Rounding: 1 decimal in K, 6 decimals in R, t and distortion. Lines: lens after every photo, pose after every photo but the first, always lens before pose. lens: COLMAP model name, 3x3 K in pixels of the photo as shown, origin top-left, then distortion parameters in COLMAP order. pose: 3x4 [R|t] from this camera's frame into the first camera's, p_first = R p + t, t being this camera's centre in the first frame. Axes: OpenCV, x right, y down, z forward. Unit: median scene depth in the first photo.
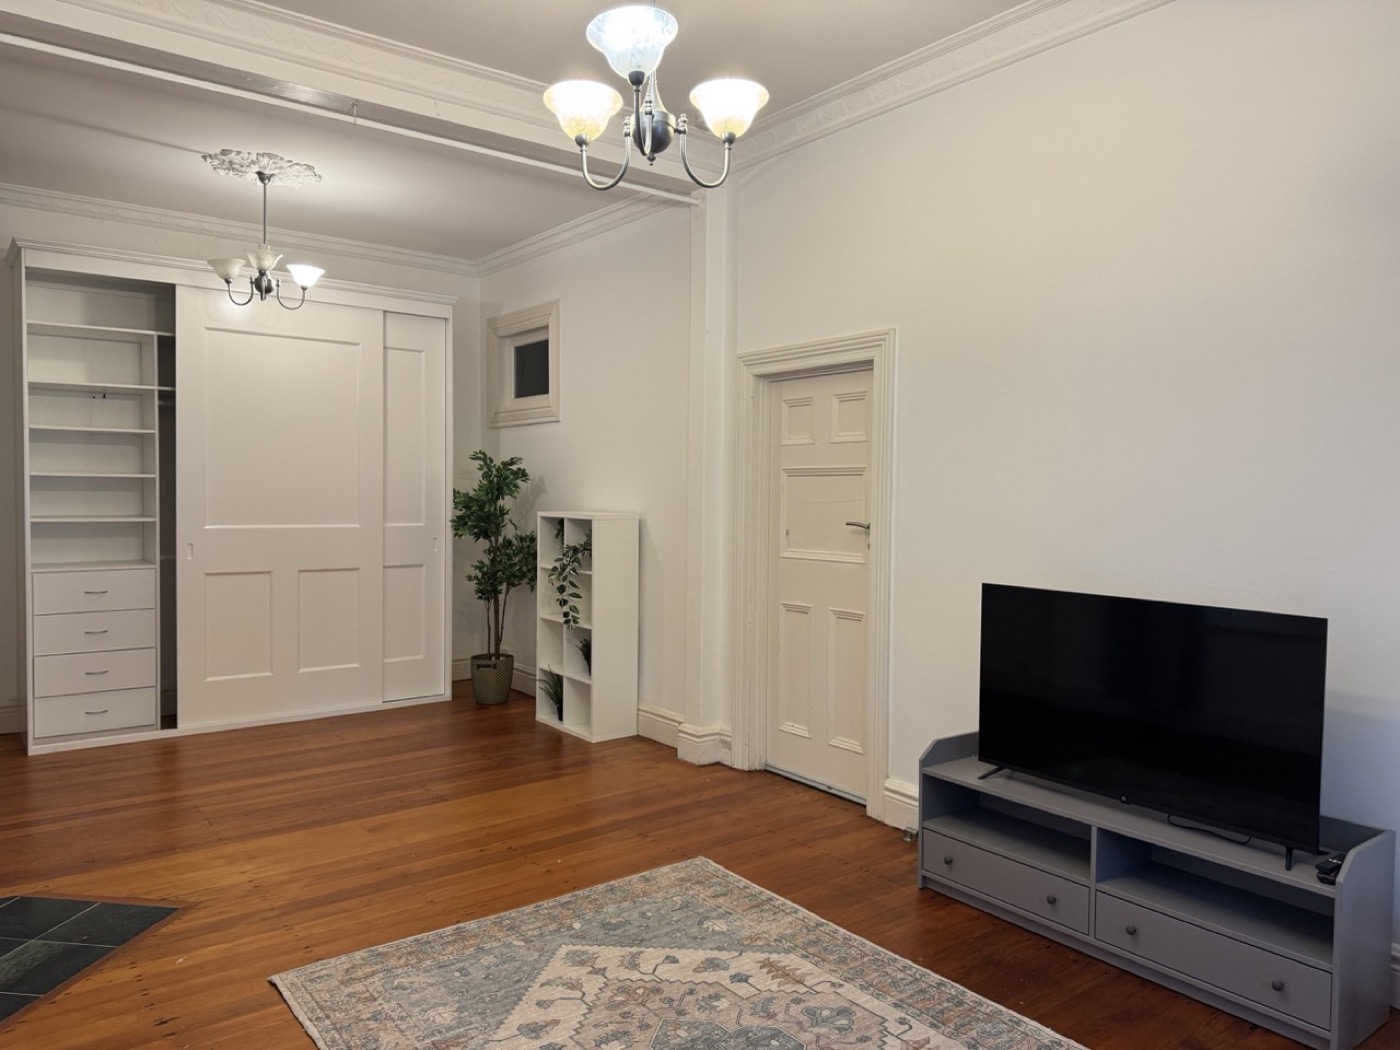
lens RADIAL K [[997.7, 0, 690.7], [0, 997.7, 528.7], [0, 0, 1]] dist [0.046725, -0.002745]
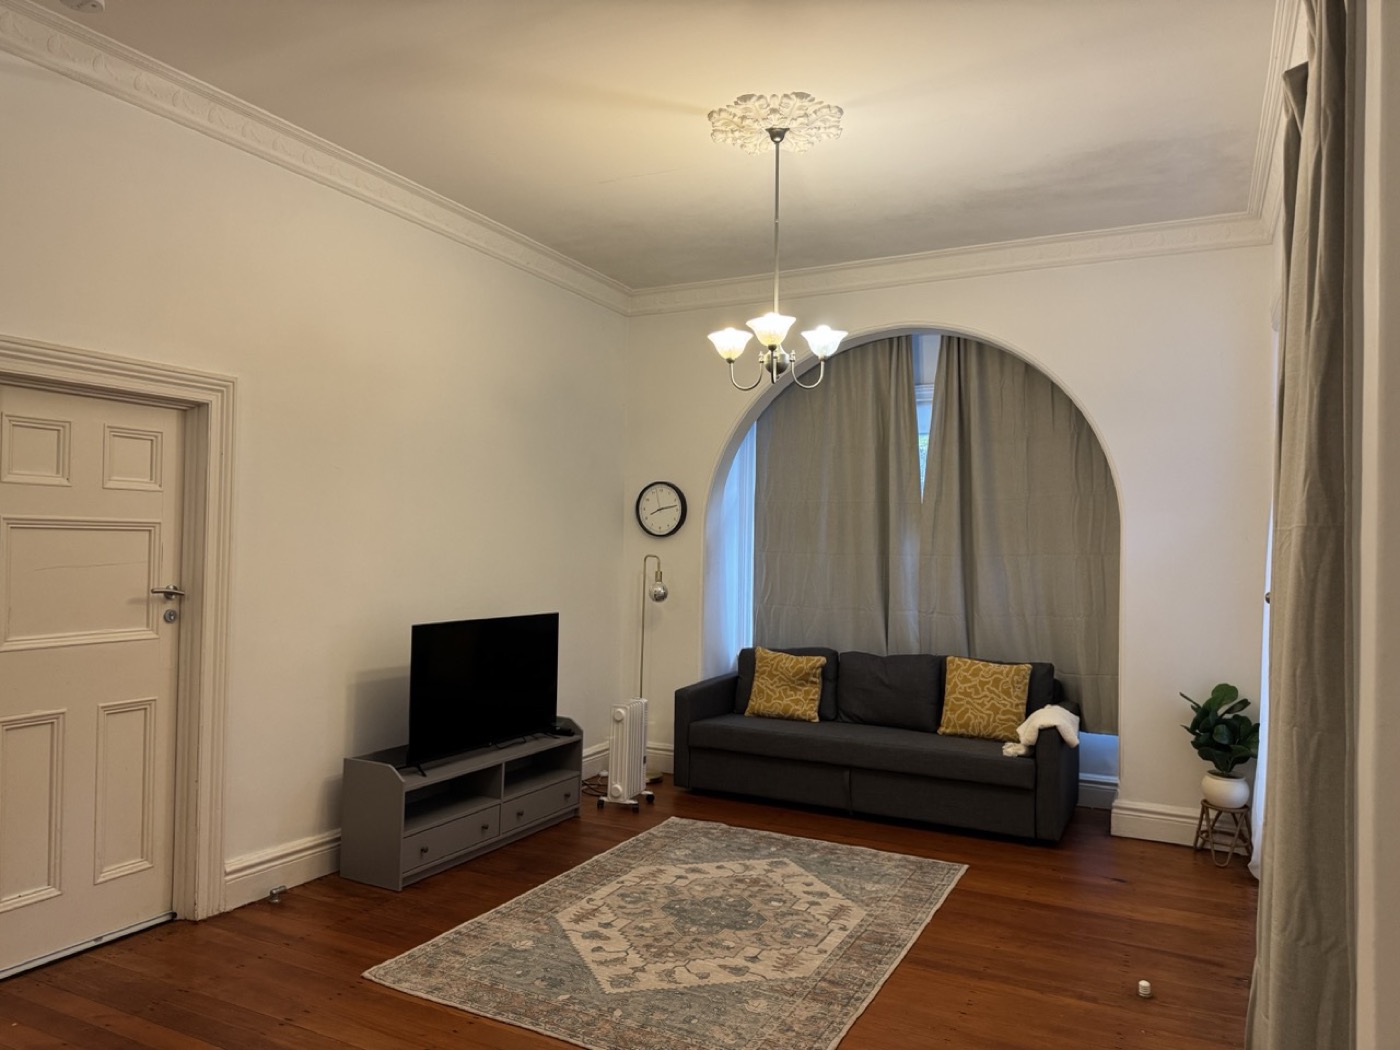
lens RADIAL K [[997.7, 0, 690.7], [0, 997.7, 528.7], [0, 0, 1]] dist [0.046725, -0.002745]
pose [[-0.431459, -0.005035, 0.902119, -1.164035], [0.008779, 0.999914, 0.009780, -0.088897], [-0.902090, 0.012139, -0.431377, 1.424289]]
